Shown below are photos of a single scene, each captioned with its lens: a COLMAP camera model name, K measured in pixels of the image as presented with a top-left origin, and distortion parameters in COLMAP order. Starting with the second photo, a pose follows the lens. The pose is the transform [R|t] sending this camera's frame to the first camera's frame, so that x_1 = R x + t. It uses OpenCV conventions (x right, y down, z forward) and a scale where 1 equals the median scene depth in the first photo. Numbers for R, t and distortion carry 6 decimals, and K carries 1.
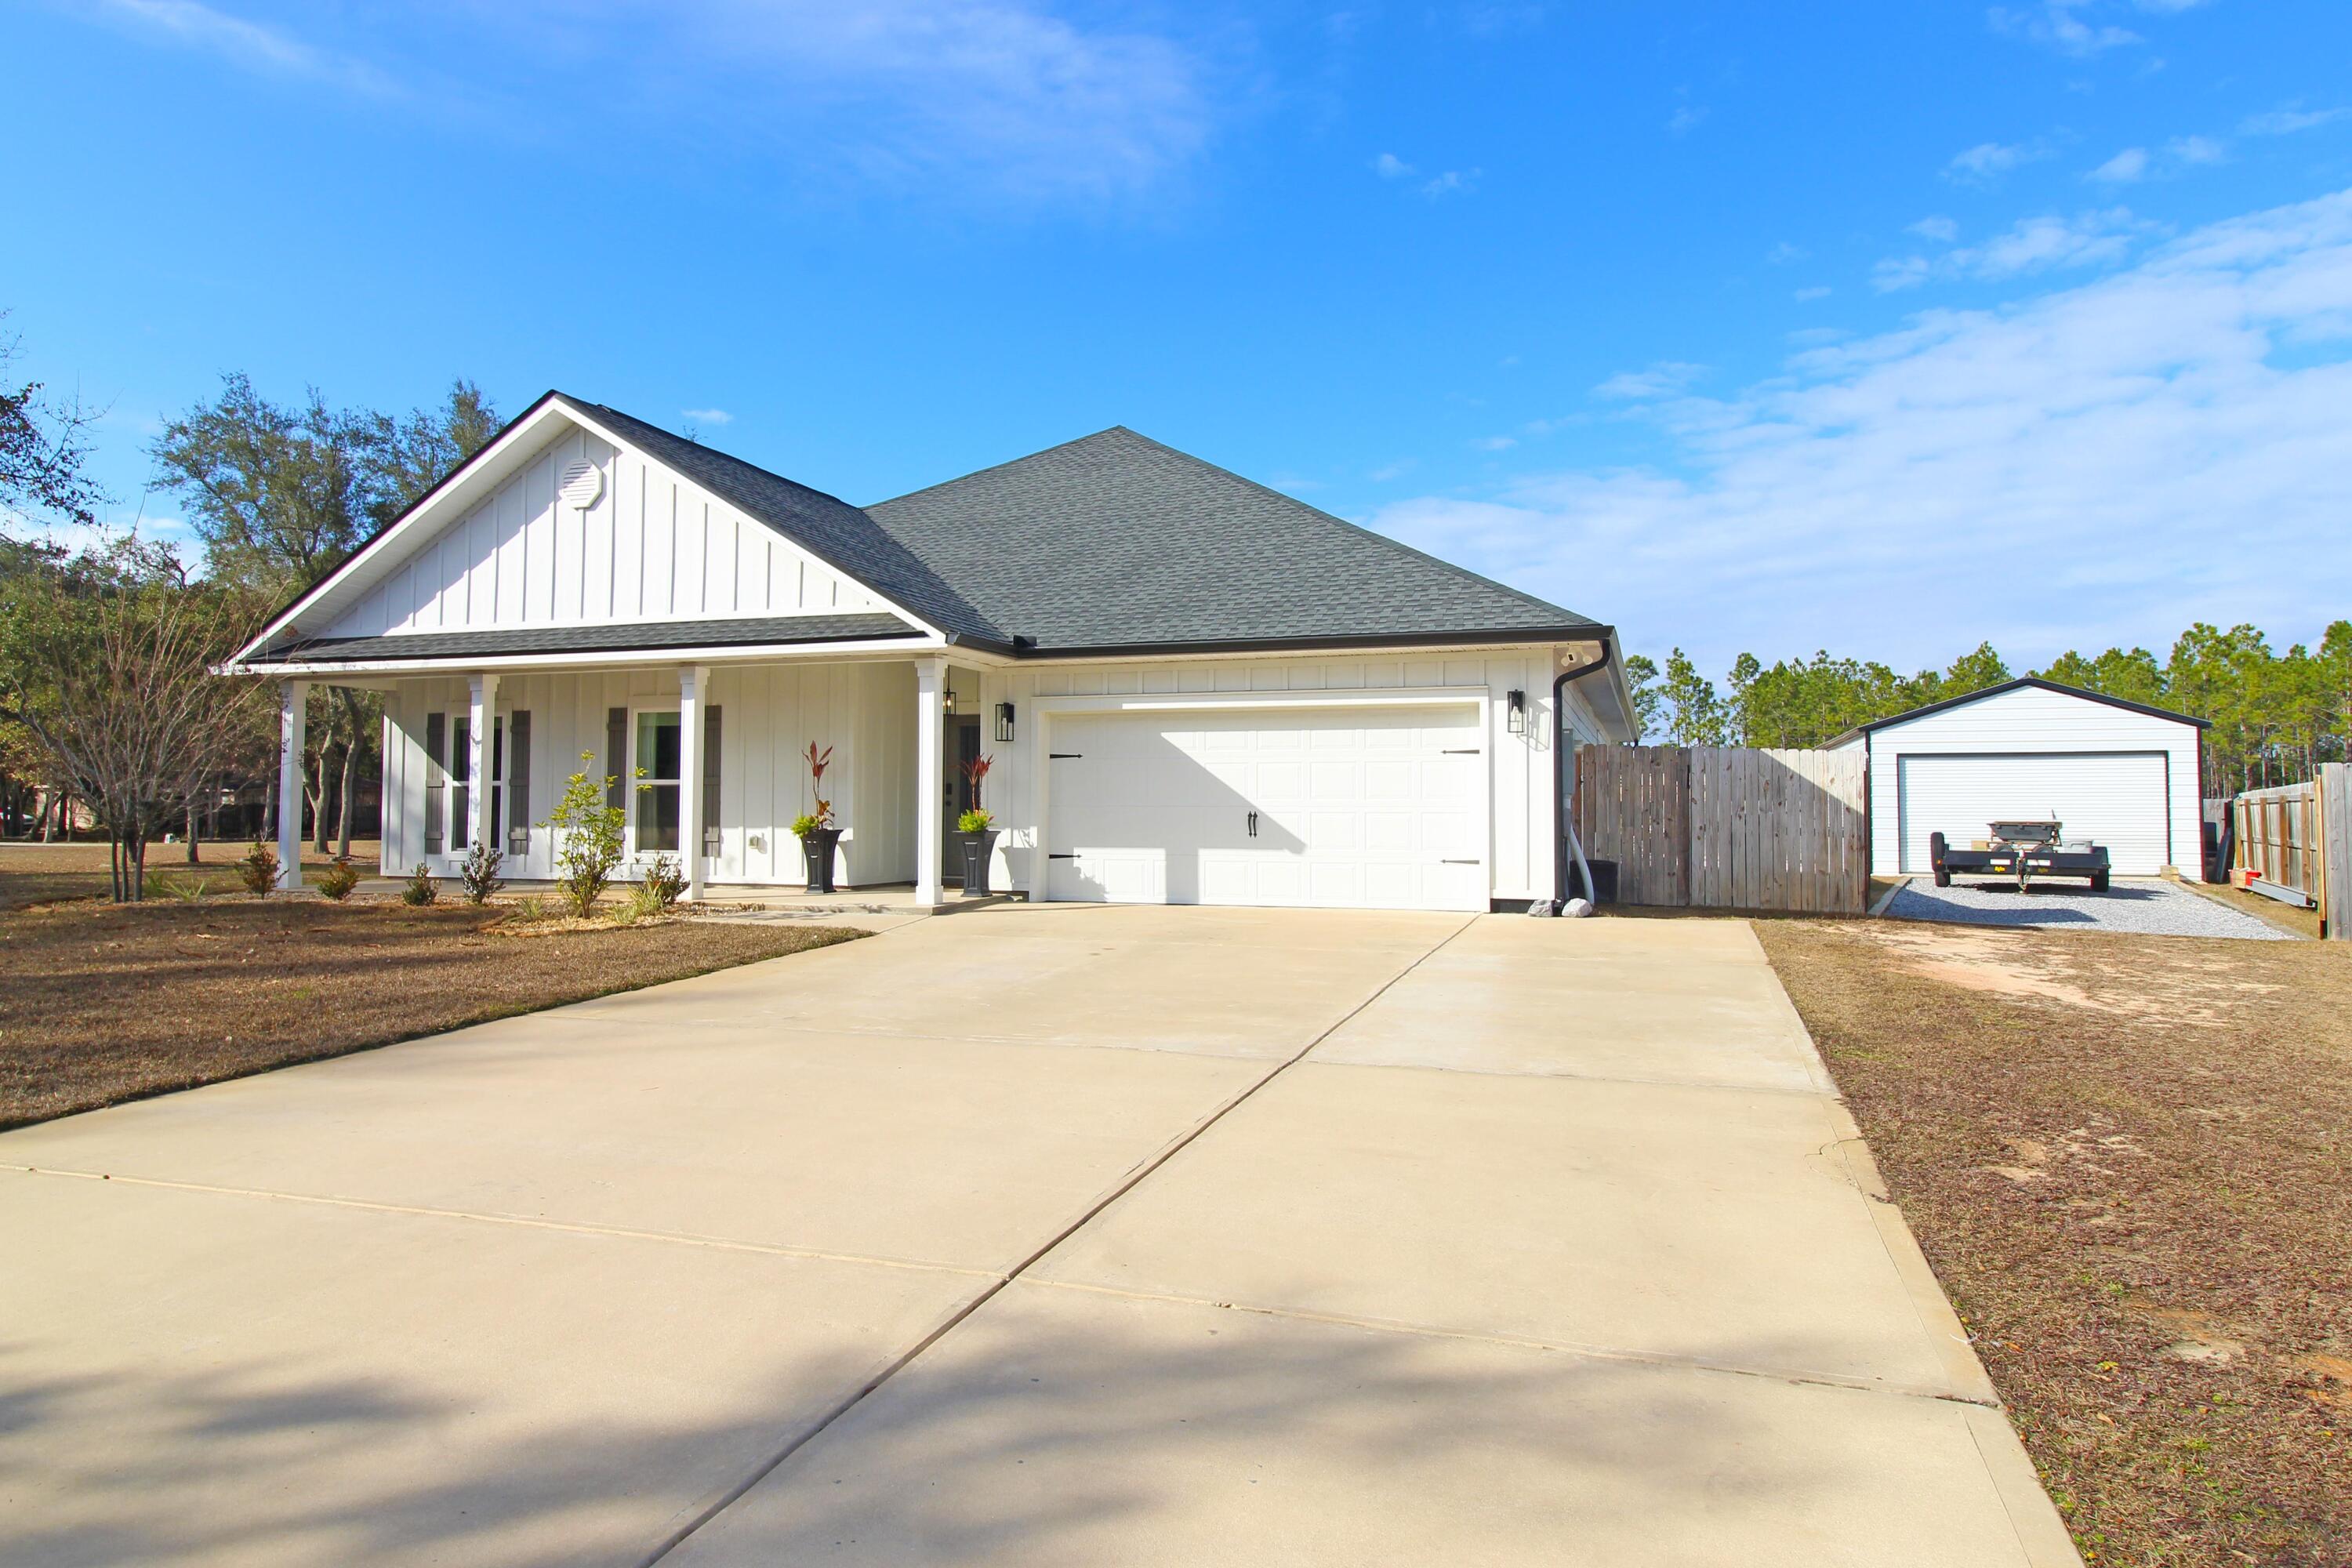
lens RADIAL K [[1411.5, 0, 1183.1], [0, 1411.5, 752.3], [0, 0, 1]] dist [0.003022, -0.008001]
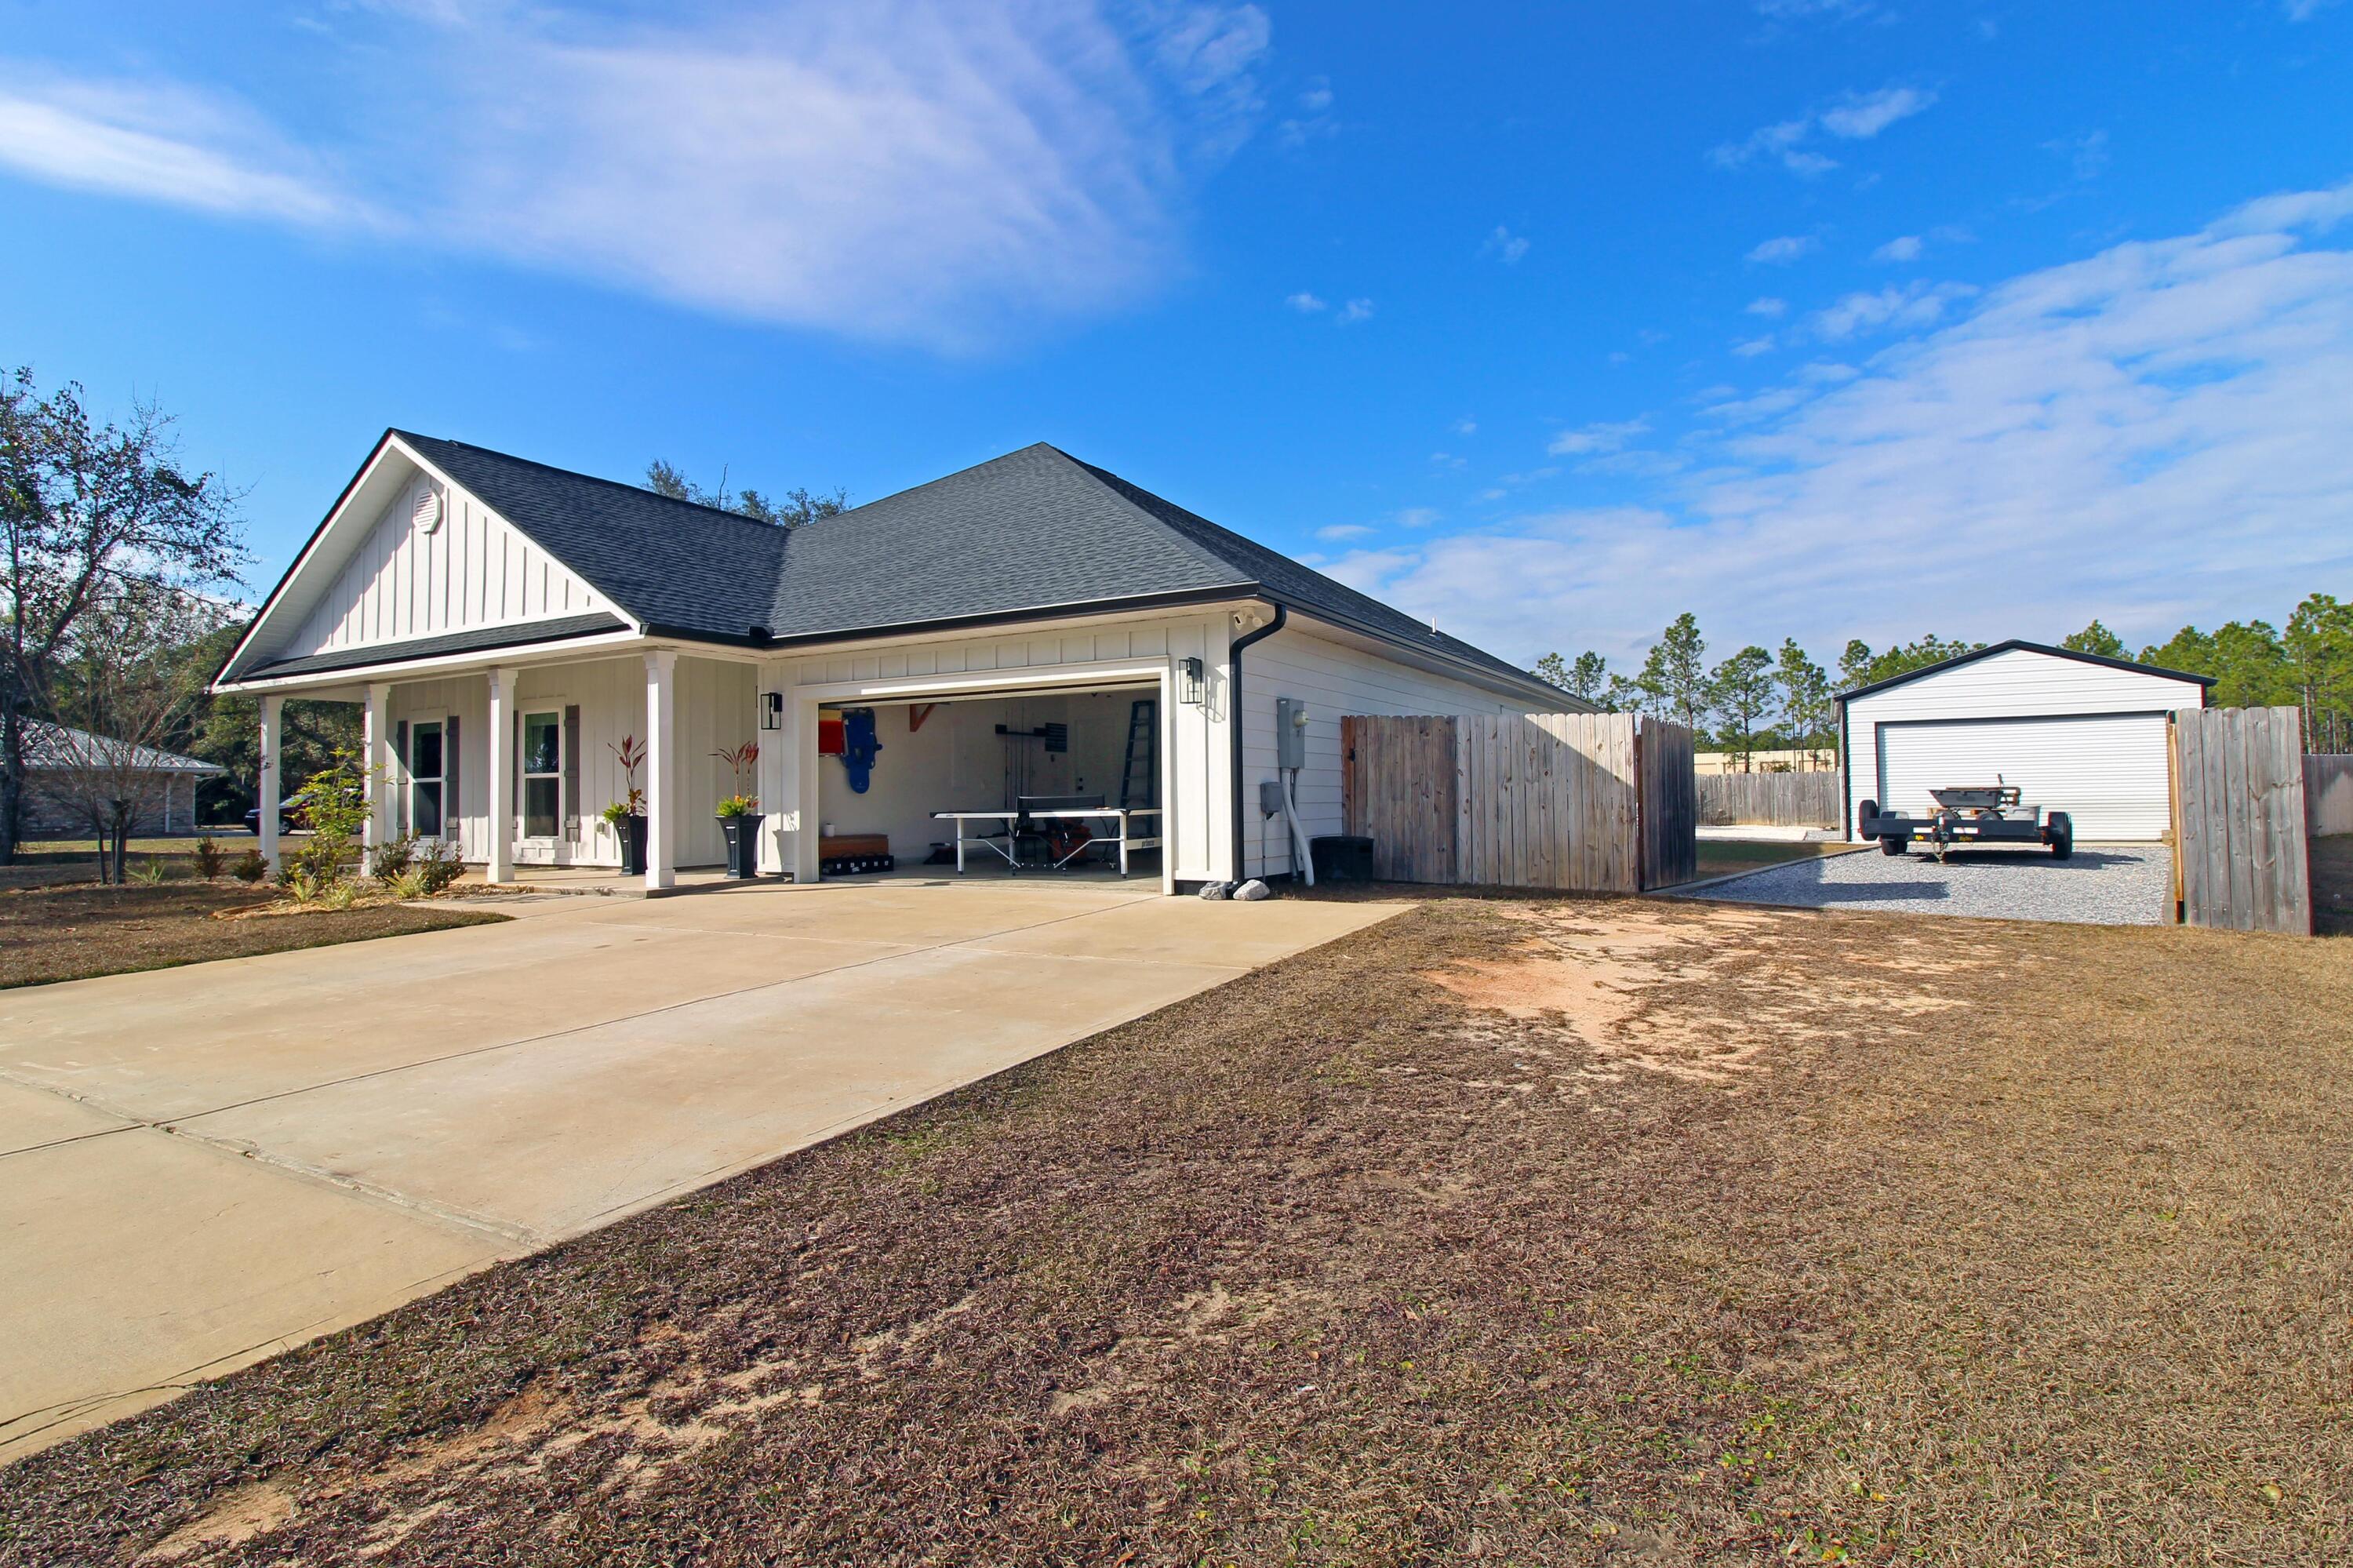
lens RADIAL K [[1116.4, 0, 1222.1], [0, 1116.4, 757.4], [0, 0, 1]] dist [-0.001573, -0.012440]
pose [[0.983140, -0.024170, -0.181249, 0.345503], [0.025896, 0.999639, 0.007161, 0.015205], [0.181011, -0.011733, 0.983411, 0.242853]]
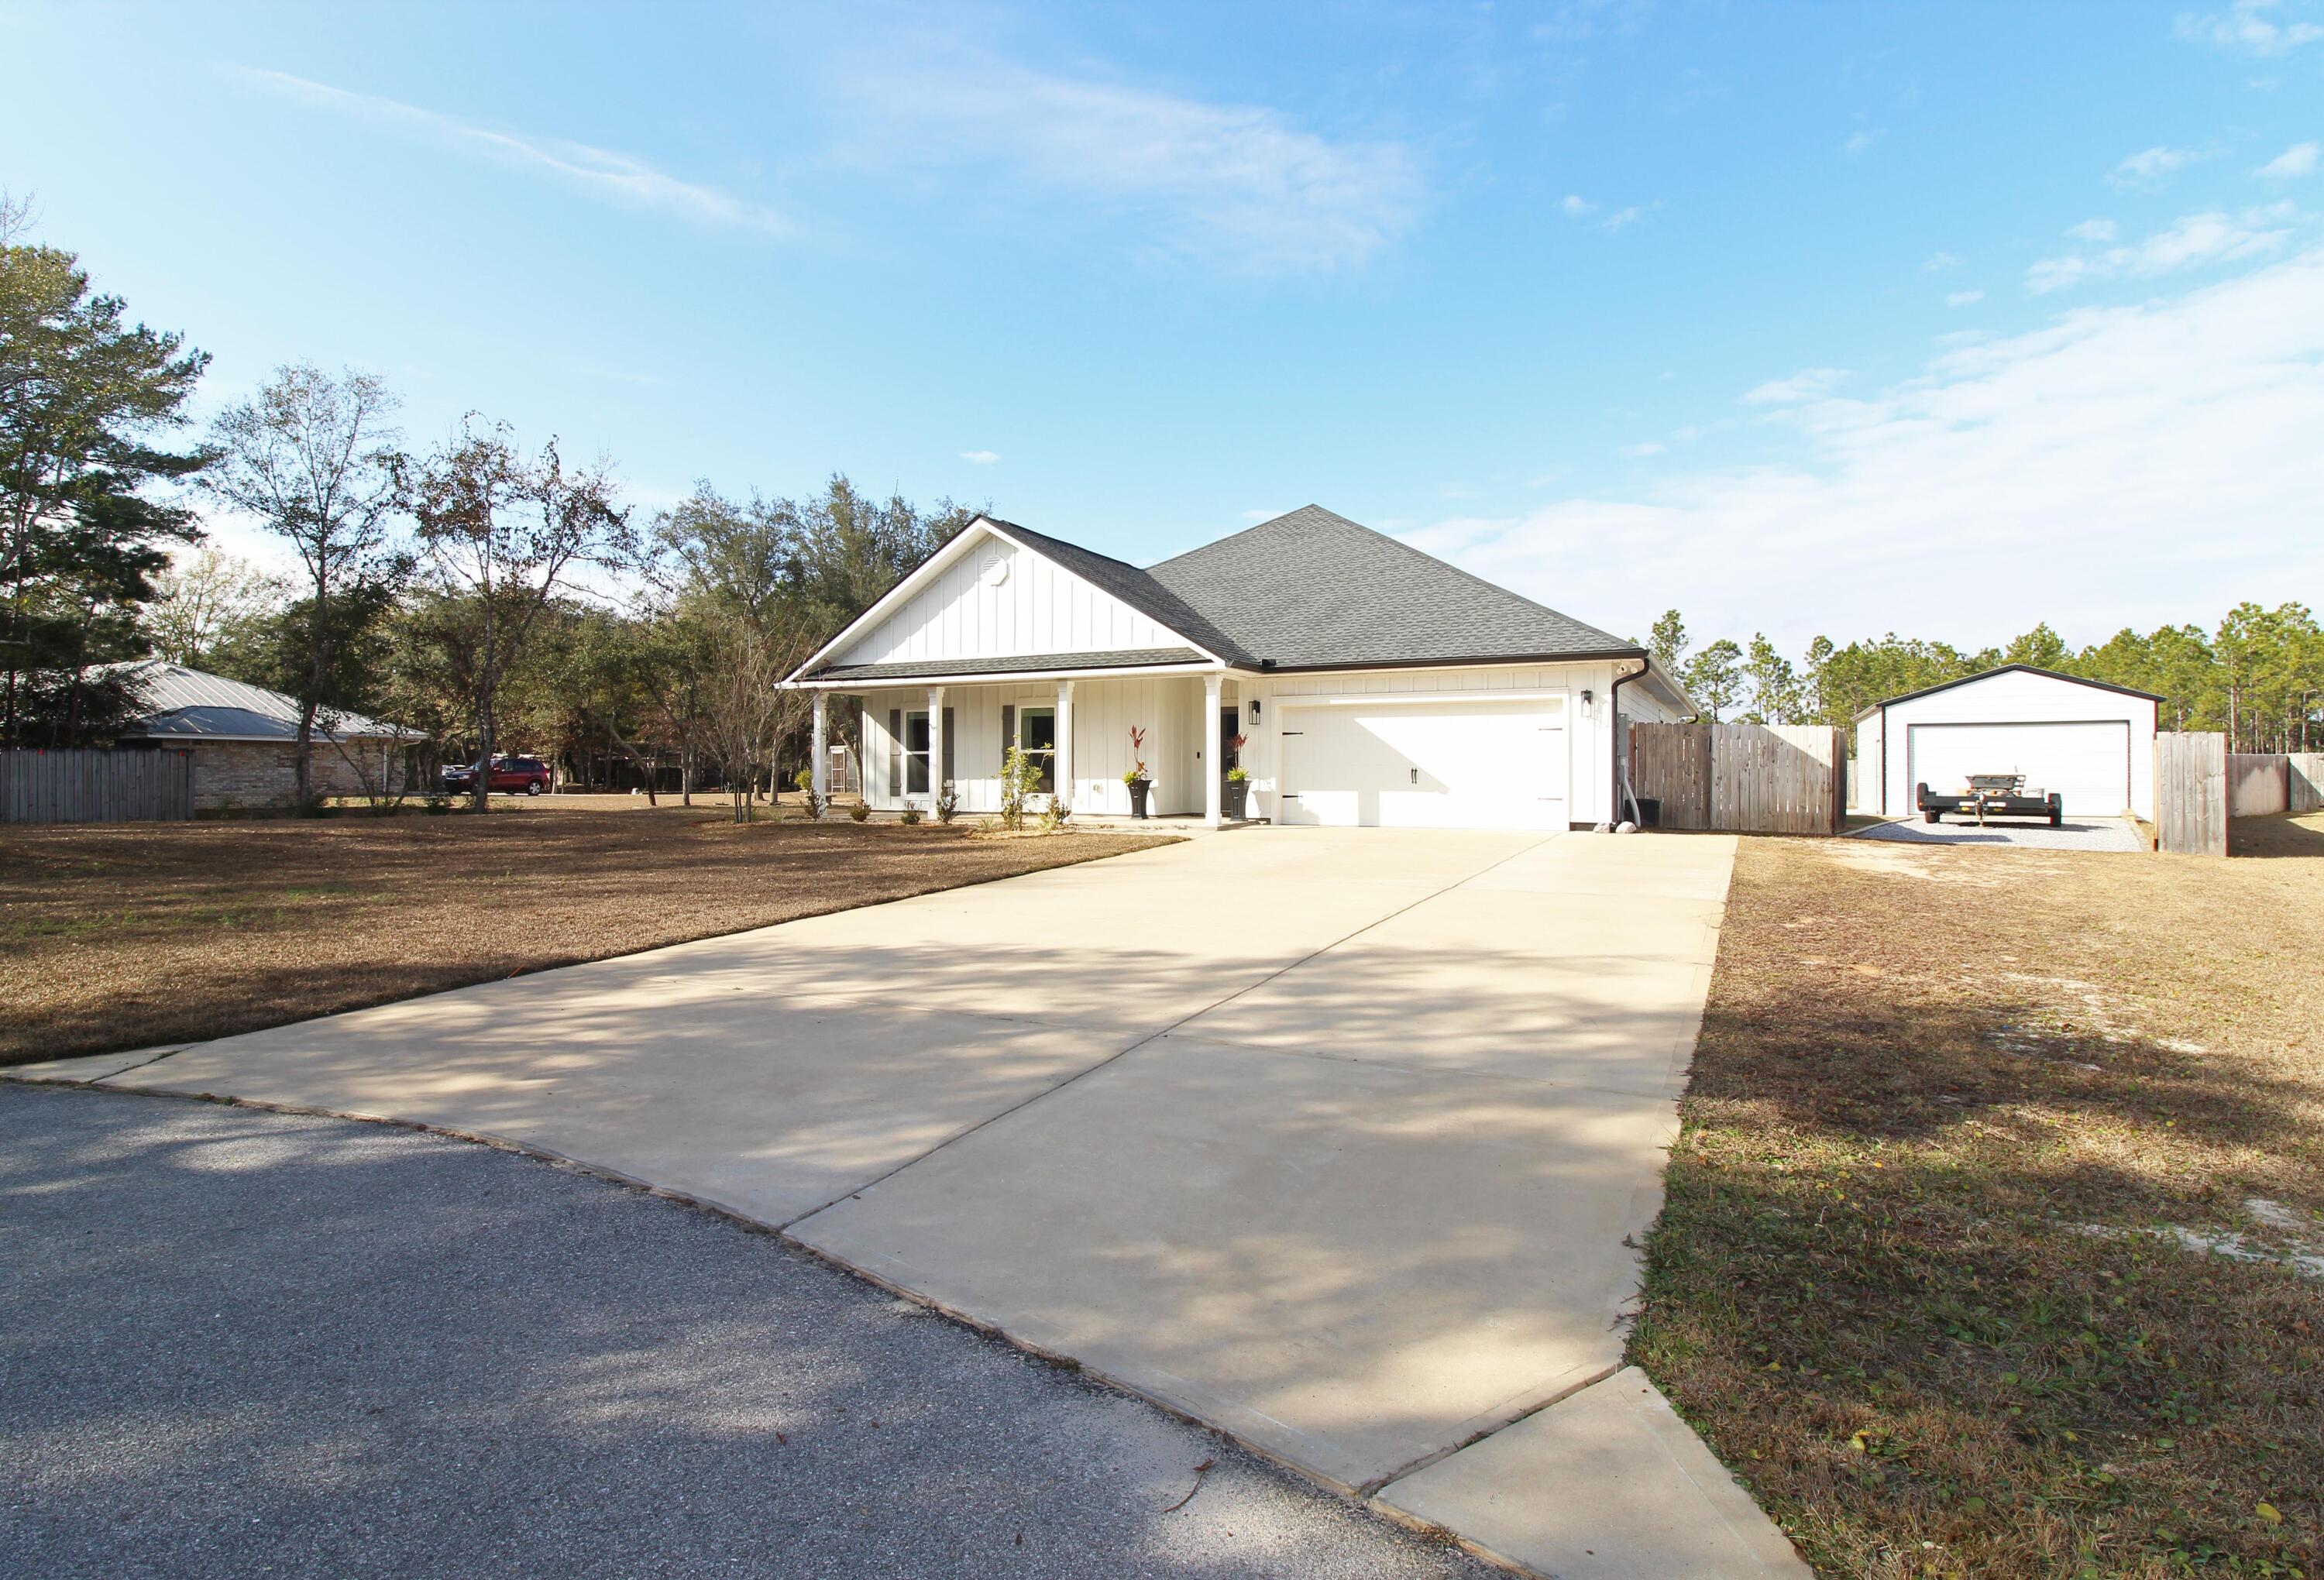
lens RADIAL K [[1208.8, 0, 1159.7], [0, 1208.8, 767.8], [0, 0, 1]] dist [-0.002216, -0.010757]
pose [[0.988348, -0.004160, -0.152157, -0.024933], [0.009891, 0.999269, 0.036928, -0.010355], [0.151893, -0.038003, 0.987666, -0.356623]]
